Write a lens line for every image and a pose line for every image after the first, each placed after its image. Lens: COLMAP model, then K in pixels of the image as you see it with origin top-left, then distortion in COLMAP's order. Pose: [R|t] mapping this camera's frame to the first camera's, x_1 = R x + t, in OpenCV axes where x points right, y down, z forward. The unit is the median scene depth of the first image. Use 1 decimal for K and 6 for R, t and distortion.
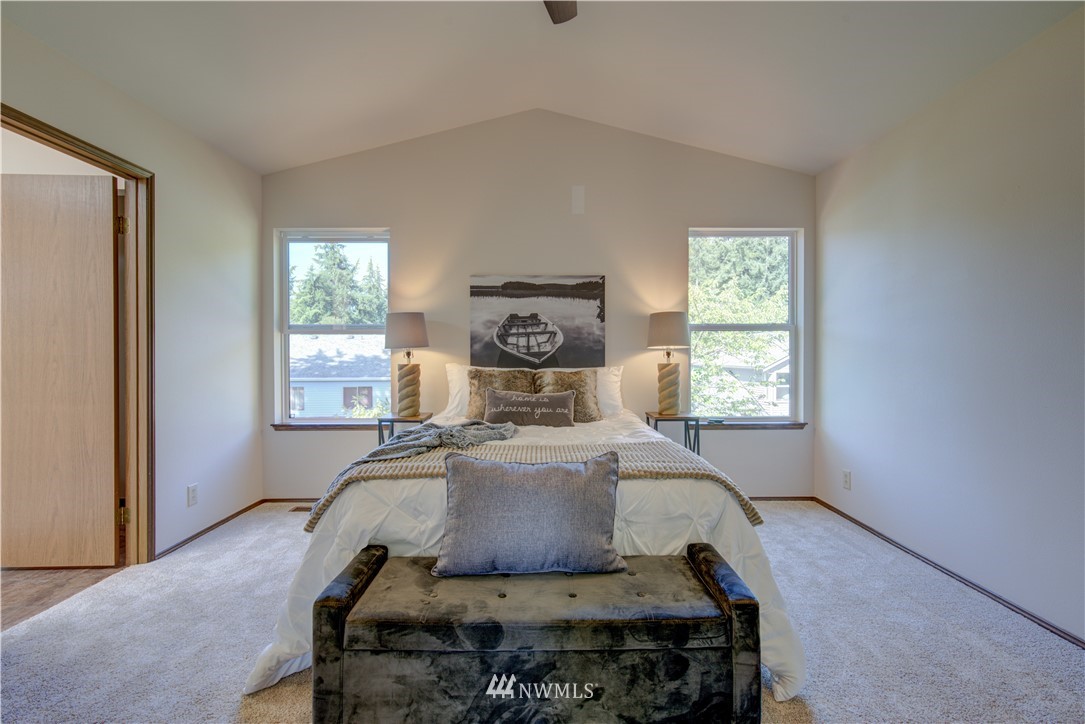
lens RADIAL K [[500.2, 0, 542.8], [0, 500.2, 353.6], [0, 0, 1]] dist [-0.000187, 0.000267]
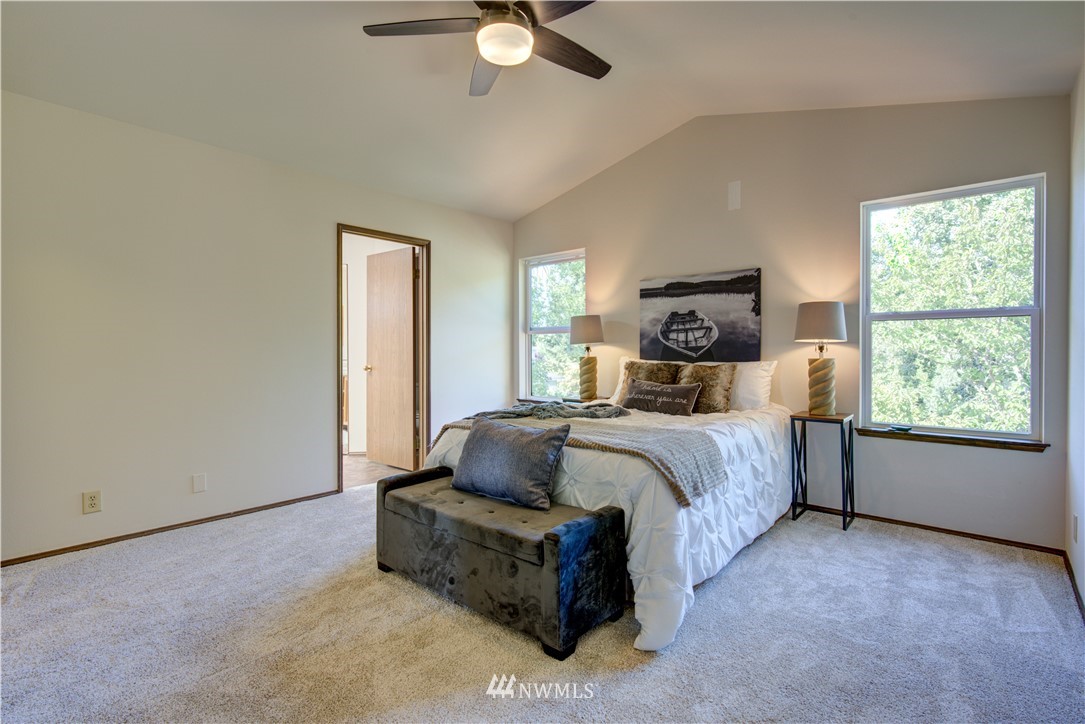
lens RADIAL K [[504.2, 0, 562.3], [0, 504.2, 350.5], [0, 0, 1]] dist [-0.000928, -0.000036]
pose [[0.761812, 0.000568, -0.647798, 0.469287], [0.001820, 0.999994, 0.003017, 0.001326], [0.647796, -0.003478, 0.761806, 0.002081]]
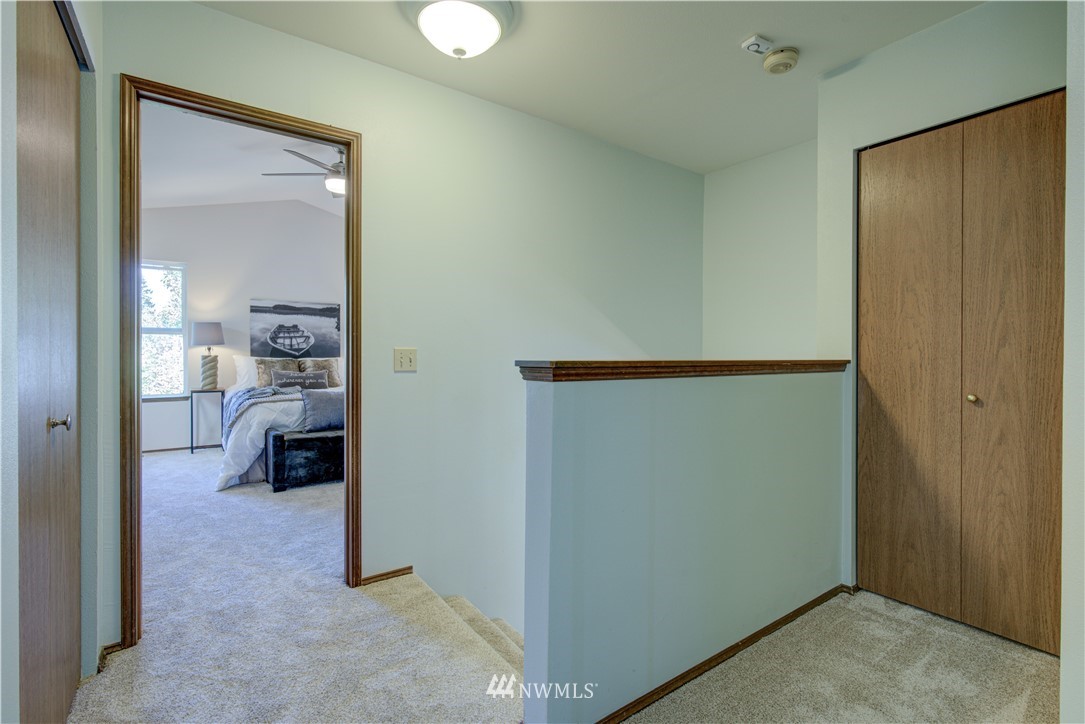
lens RADIAL K [[500.2, 0, 542.8], [0, 500.2, 353.6], [0, 0, 1]] dist [-0.000187, 0.000267]
pose [[0.810620, 0.000719, 0.585572, -0.319657], [-0.003983, 0.999983, 0.004287, 0.003882], [-0.585559, -0.005808, 0.810609, -0.805679]]
